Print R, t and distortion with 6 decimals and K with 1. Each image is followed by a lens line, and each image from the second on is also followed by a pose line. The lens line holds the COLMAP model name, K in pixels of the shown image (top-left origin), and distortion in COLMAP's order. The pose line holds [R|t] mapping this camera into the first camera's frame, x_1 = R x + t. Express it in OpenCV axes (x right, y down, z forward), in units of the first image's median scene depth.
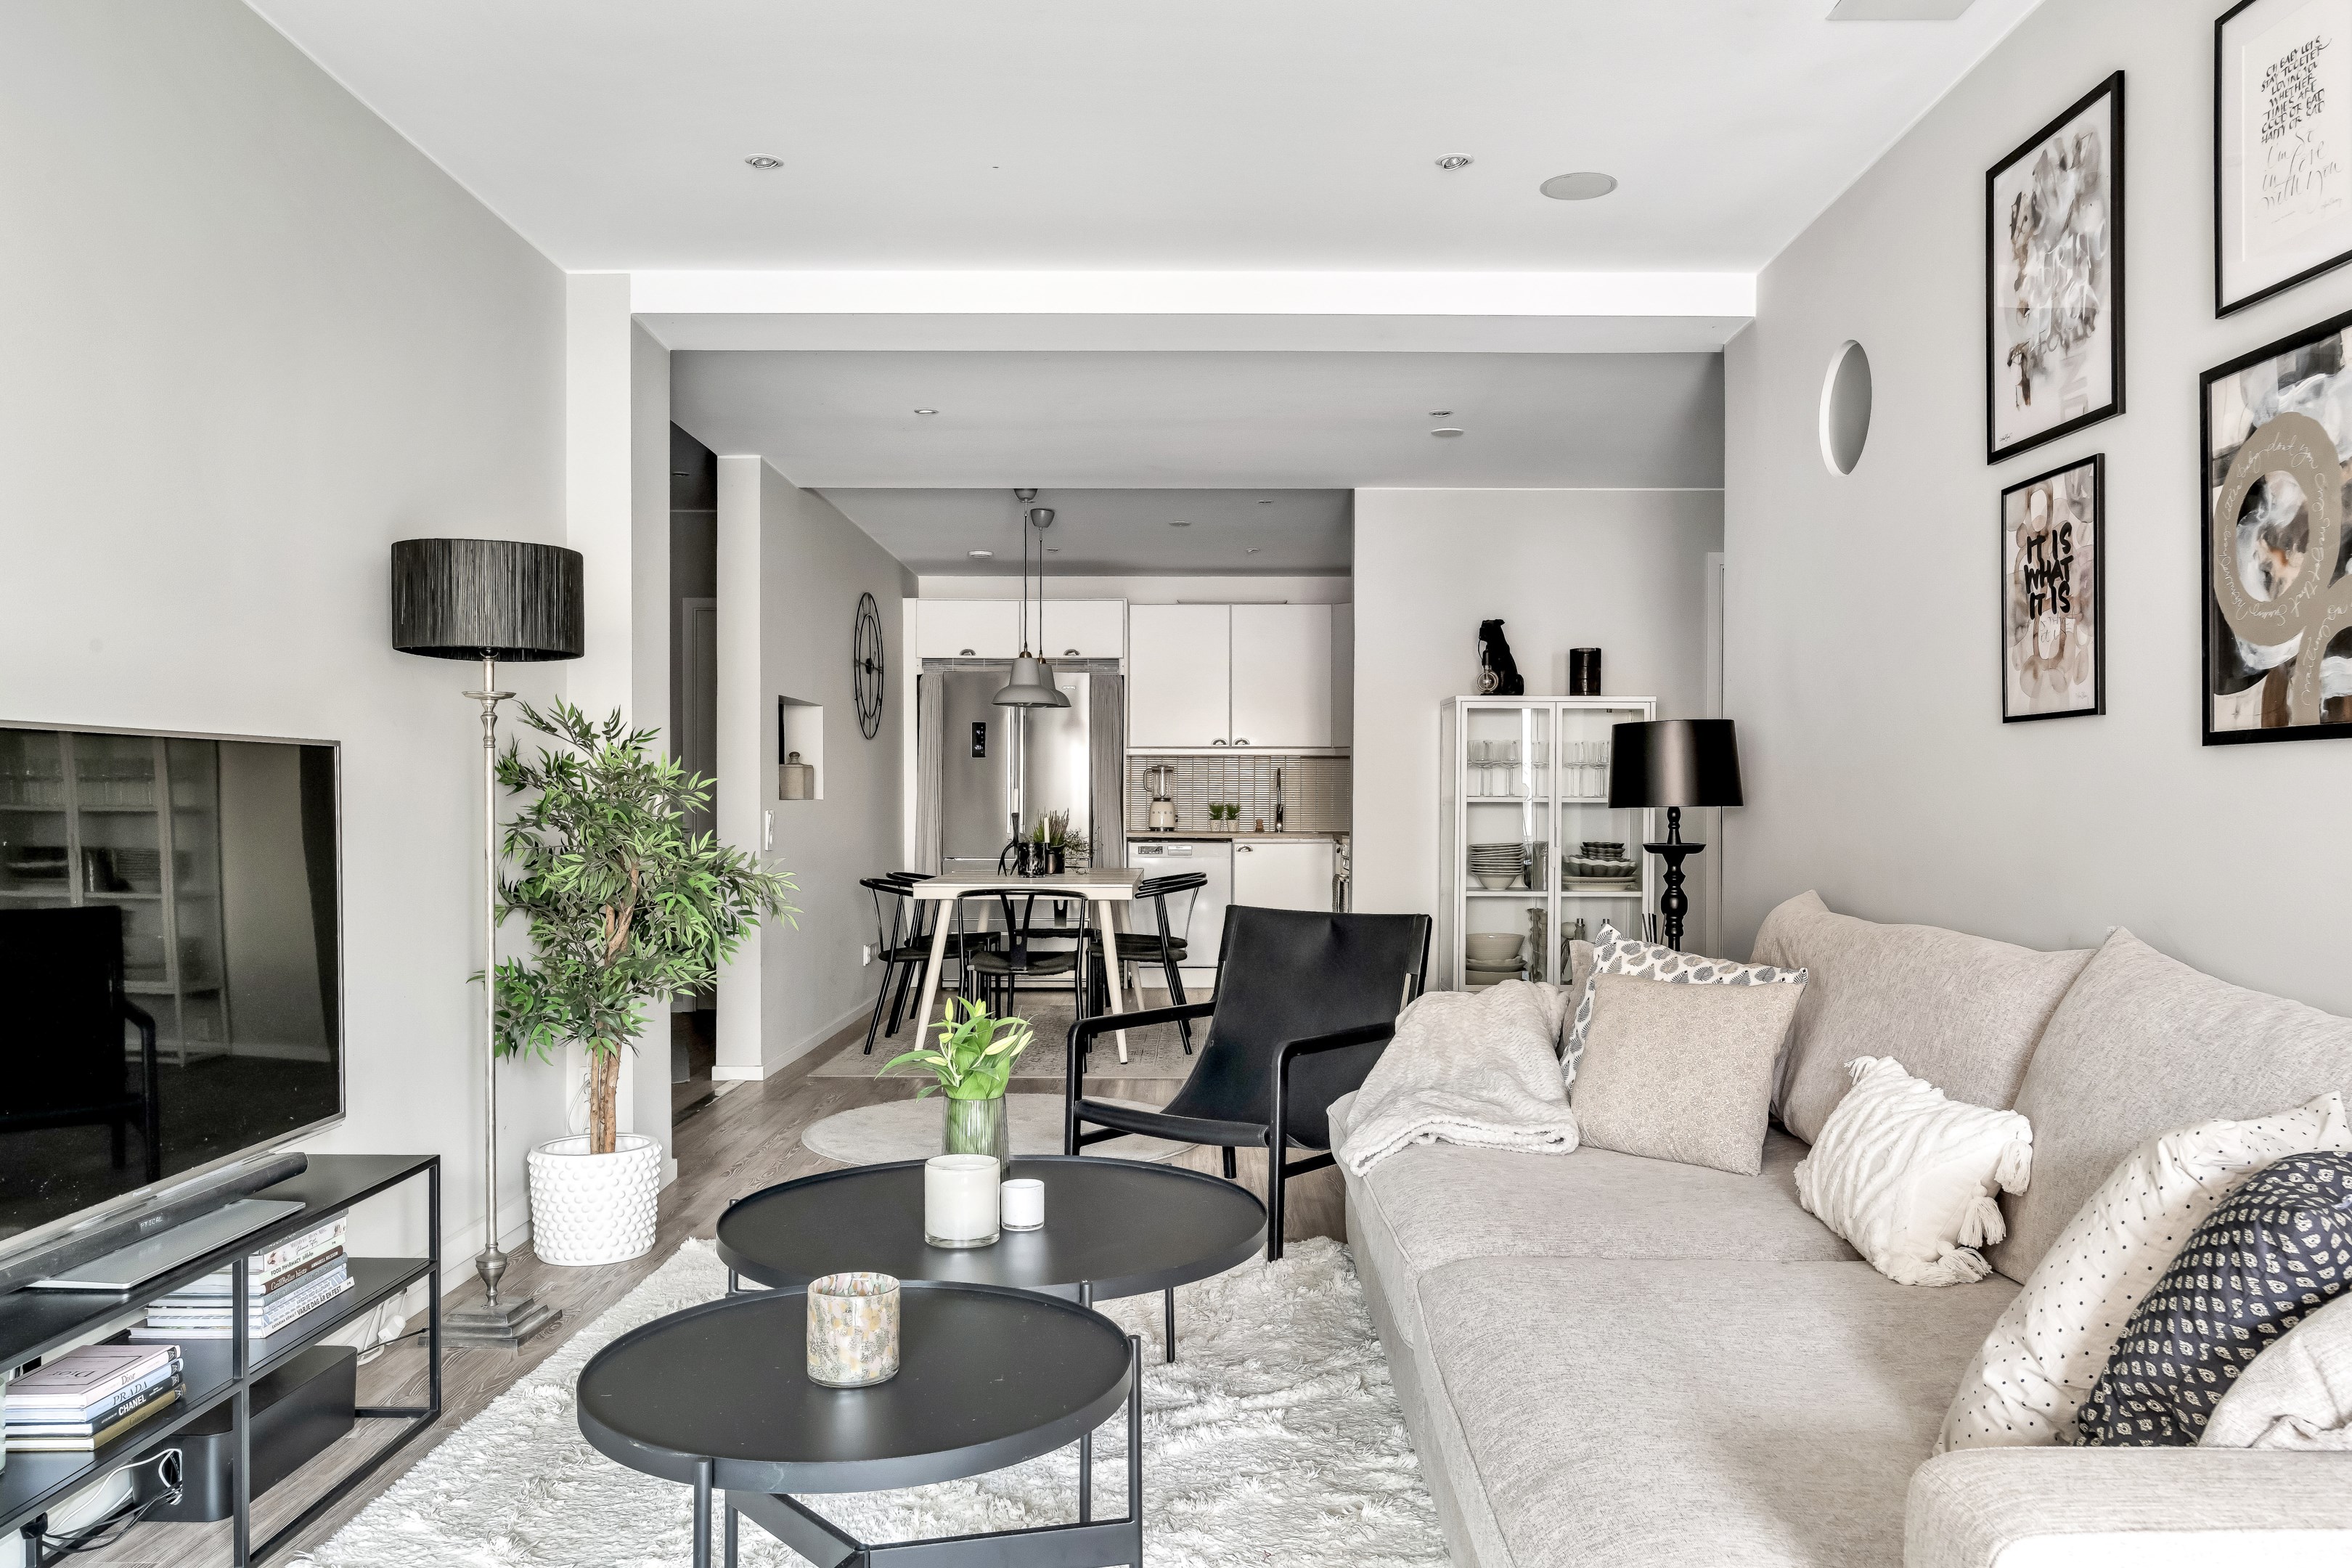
lens RADIAL K [[1604.5, 0, 1170.4], [0, 1604.5, 798.1], [0, 0, 1]] dist [0.007011, -0.000292]
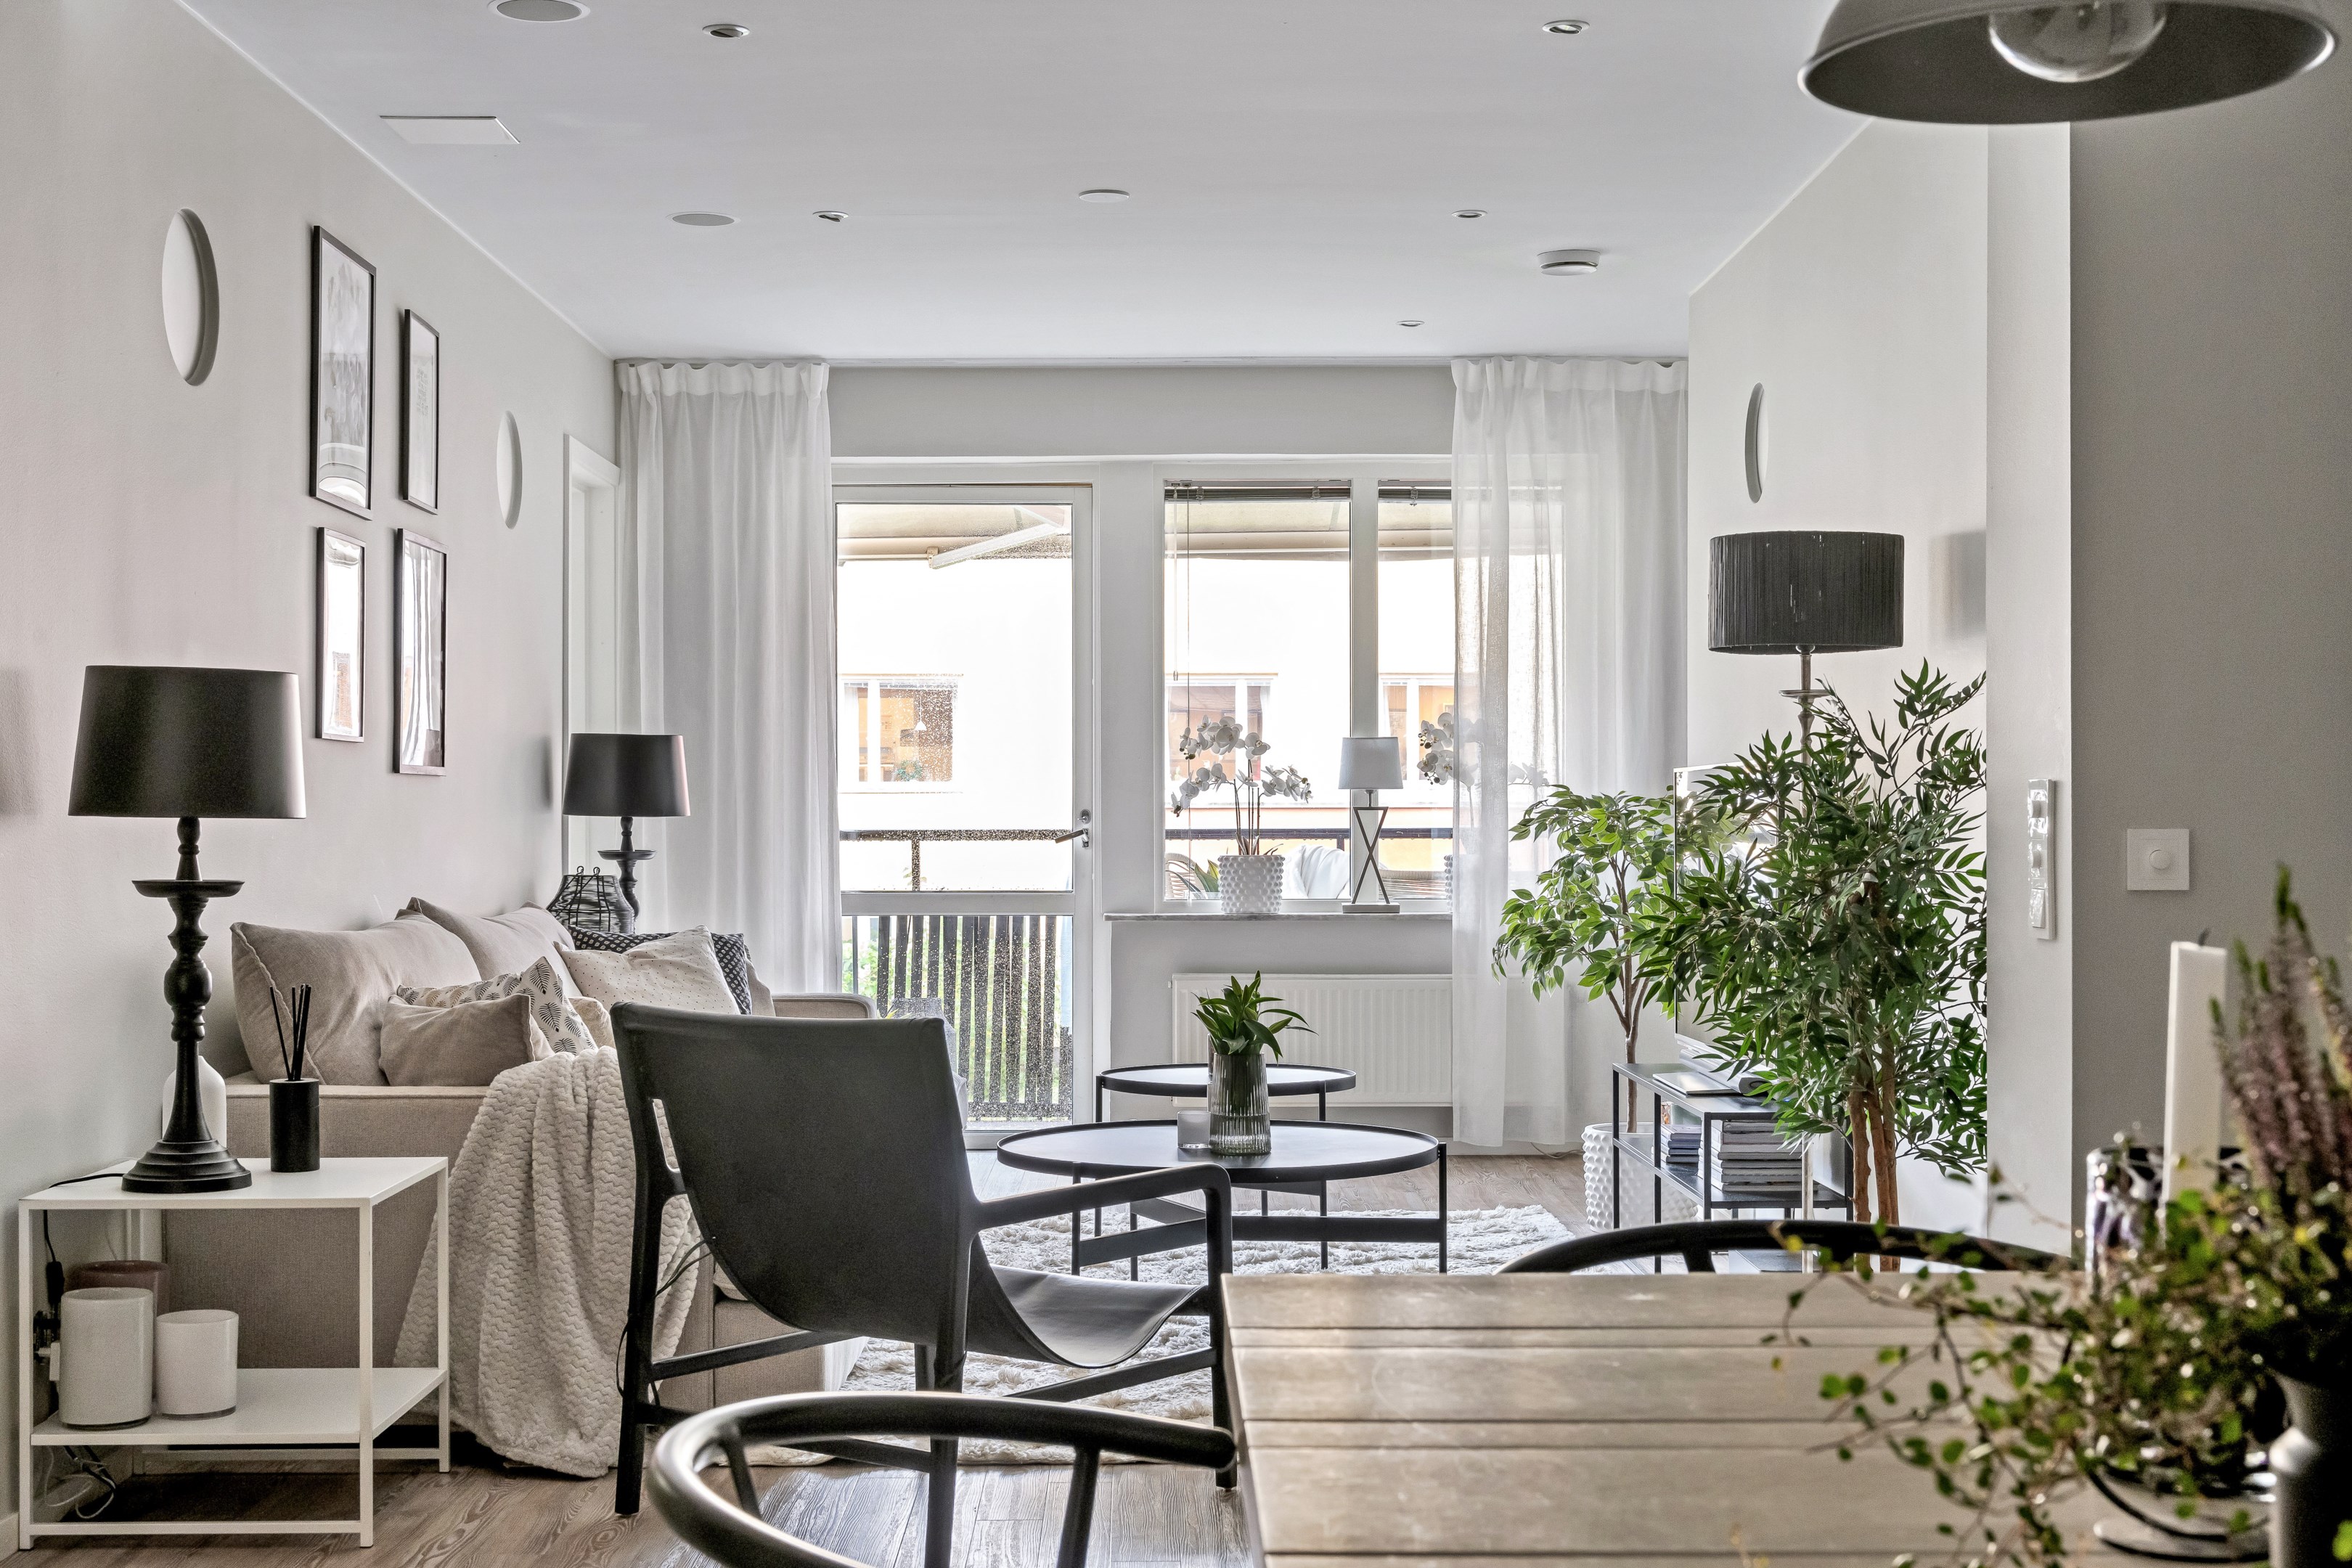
lens RADIAL K [[3113.5, 0, 1186.6], [0, 3113.5, 787.9], [0, 0, 1]] dist [0.015383, 0.000000]
pose [[-0.999646, -0.003422, -0.026388, -0.005536], [-0.003127, 0.999932, -0.011225, 0.002391], [0.026424, -0.011138, -0.999589, 0.935992]]
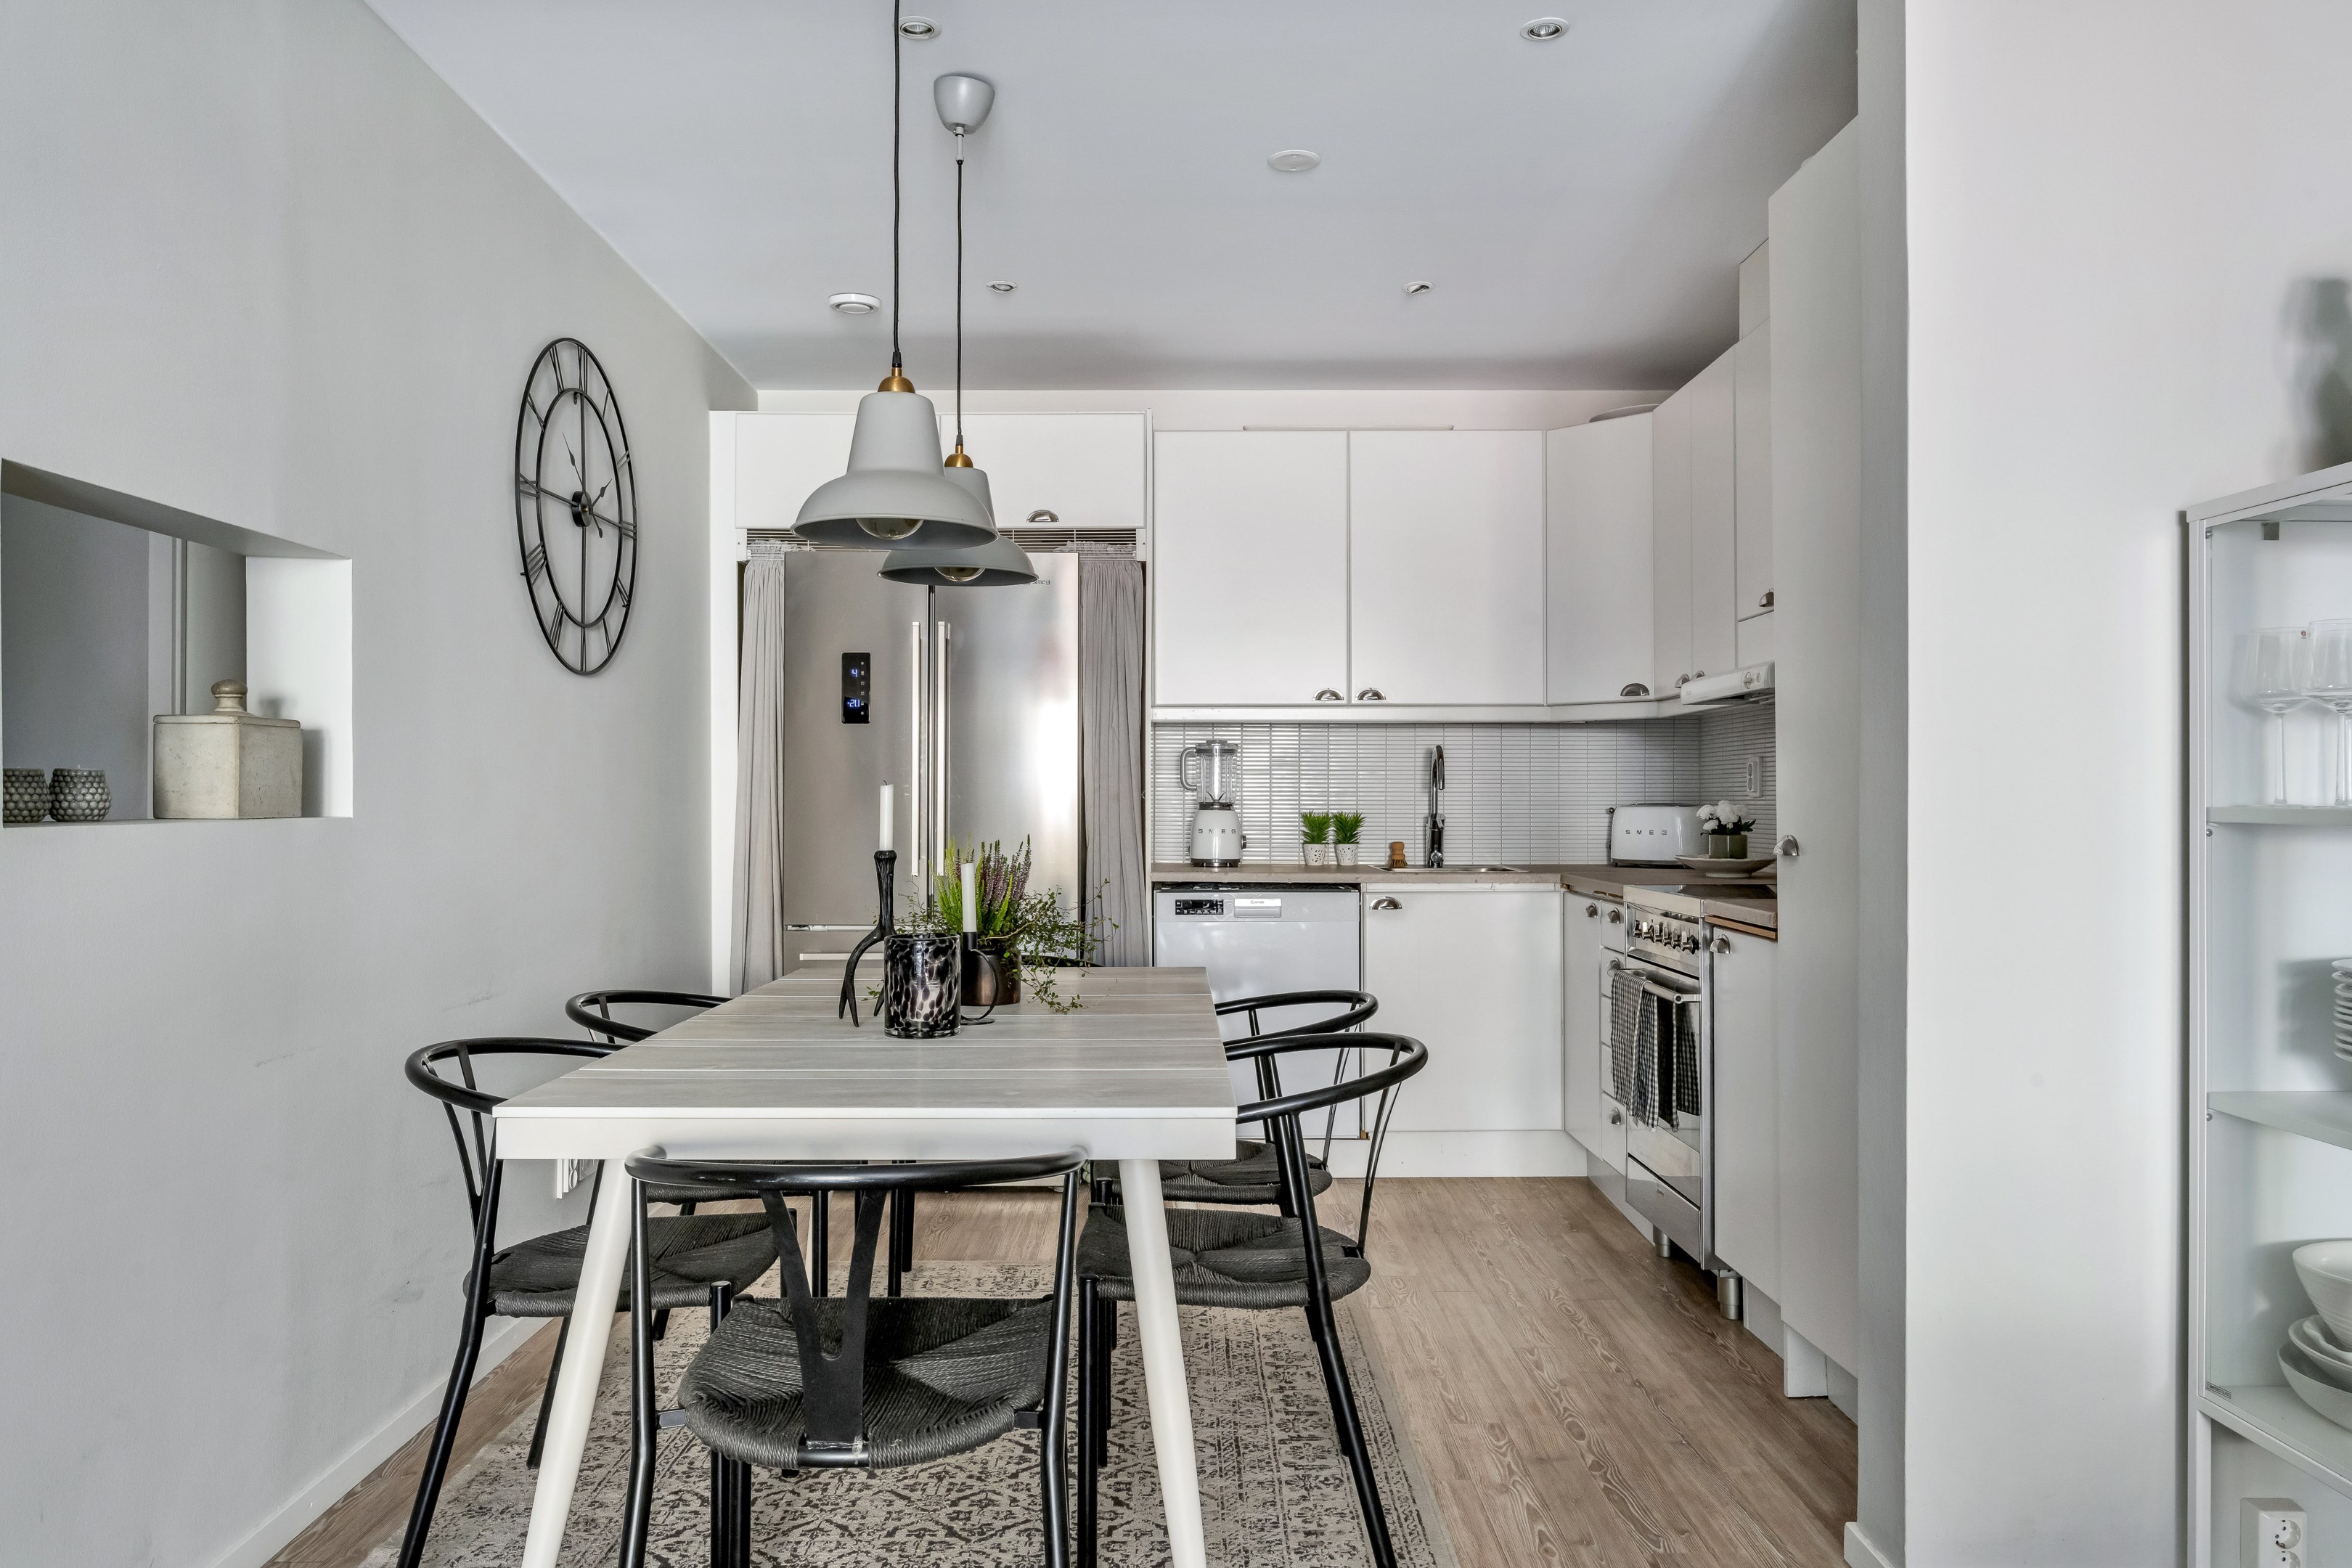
lens RADIAL K [[1625.9, 0, 1182.8], [0, 1625.9, 767.9], [0, 0, 1]] dist [0.047192, 0.006062]
pose [[0.999813, -0.001167, 0.019302, -0.027631], [0.001483, 0.999865, -0.016367, -0.003107], [-0.019280, 0.016393, 0.999680, 0.491711]]
